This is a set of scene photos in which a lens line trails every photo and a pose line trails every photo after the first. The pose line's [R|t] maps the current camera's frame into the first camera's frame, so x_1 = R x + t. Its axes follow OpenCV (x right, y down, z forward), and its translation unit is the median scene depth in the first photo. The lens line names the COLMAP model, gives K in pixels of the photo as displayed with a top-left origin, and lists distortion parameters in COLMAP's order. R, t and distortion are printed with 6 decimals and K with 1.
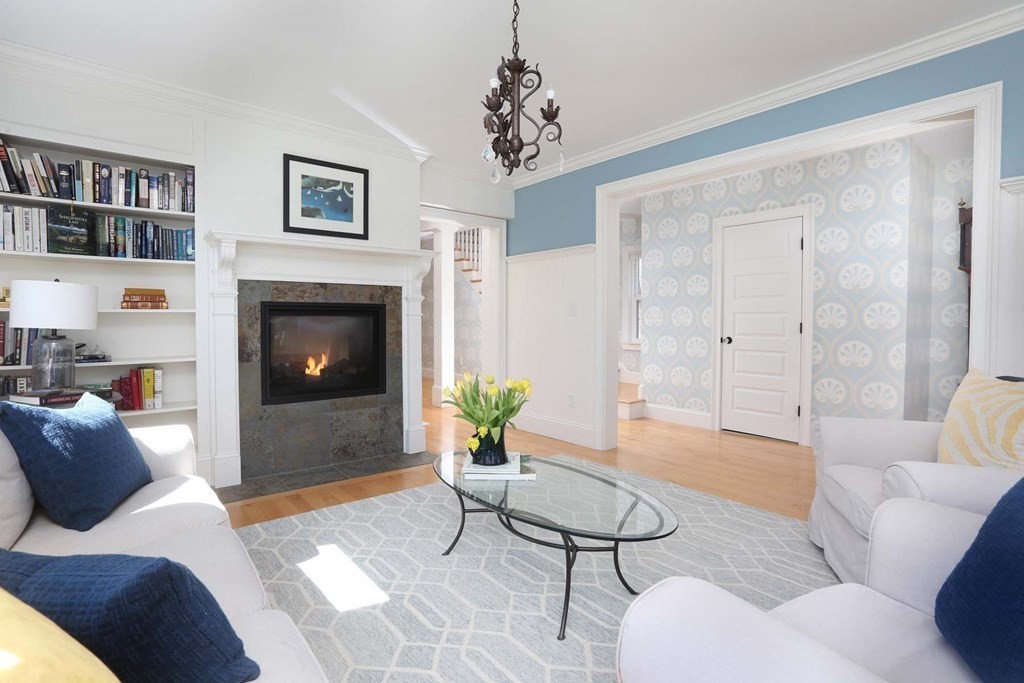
lens RADIAL K [[494.9, 0, 490.8], [0, 494.9, 334.8], [0, 0, 1]] dist [-0.000137, 0.000708]
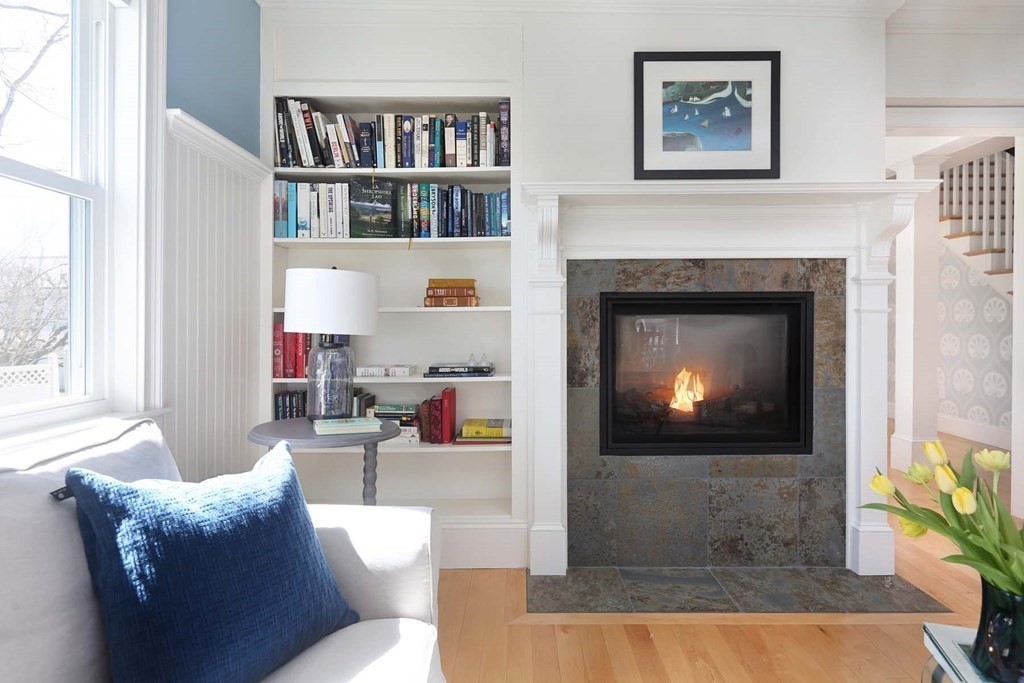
lens RADIAL K [[580.5, 0, 511.8], [0, 580.5, 323.2], [0, 0, 1]] dist [-0.013694, -0.000058]
pose [[0.782070, -0.000038, -0.623191, -0.095742], [-0.016425, 0.999651, -0.020673, -0.011374], [0.622974, 0.026404, 0.781797, 0.379803]]
